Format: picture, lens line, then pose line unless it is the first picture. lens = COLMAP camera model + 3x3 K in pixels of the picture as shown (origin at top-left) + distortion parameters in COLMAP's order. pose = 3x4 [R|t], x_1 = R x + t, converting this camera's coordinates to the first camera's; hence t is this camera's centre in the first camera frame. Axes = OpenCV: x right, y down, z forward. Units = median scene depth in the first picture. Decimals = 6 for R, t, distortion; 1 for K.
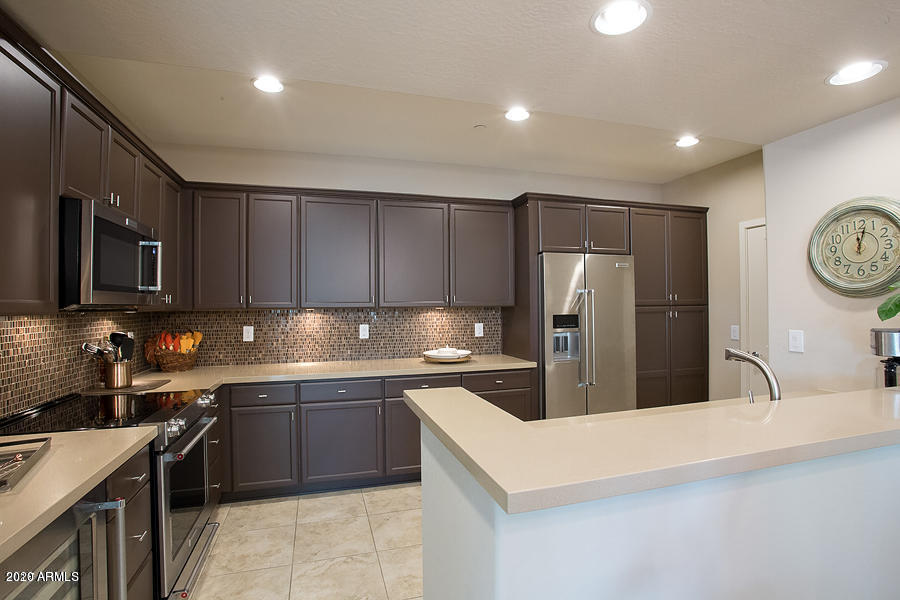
lens RADIAL K [[440.3, 0, 450.0], [0, 440.3, 300.0], [0, 0, 1]] dist [-0.072017, 0.027570]
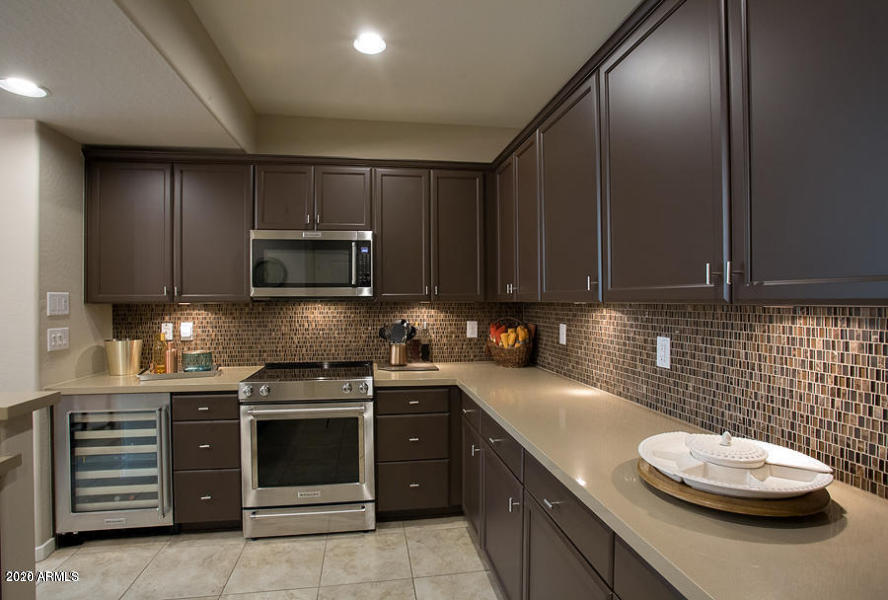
lens RADIAL K [[451.0, 0, 444.0], [0, 451.0, 300.0], [0, 0, 1]] dist [-0.081545, 0.029558]
pose [[-0.130046, 0.010616, -0.991451, 0.347620], [0.016579, 0.999826, 0.008531, 0.010087], [0.991369, -0.015328, -0.130200, 0.971674]]
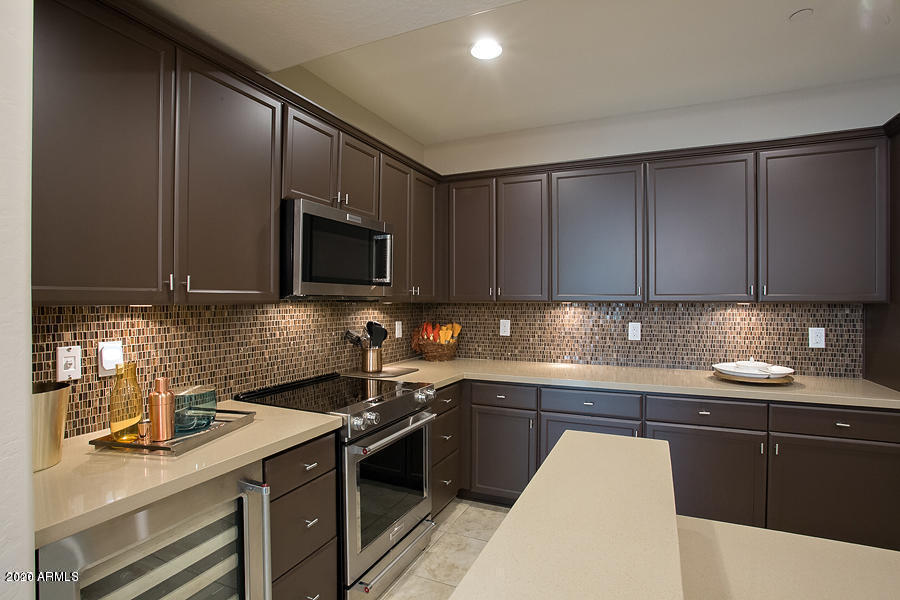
lens RADIAL K [[449.5, 0, 450.0], [0, 449.5, 300.0], [0, 0, 1]] dist [-0.092336, 0.041866]
pose [[0.751732, 0.010247, -0.659389, 0.097227], [-0.000394, 0.999886, 0.015090, 0.002850], [0.659468, -0.011084, 0.751651, 0.200500]]
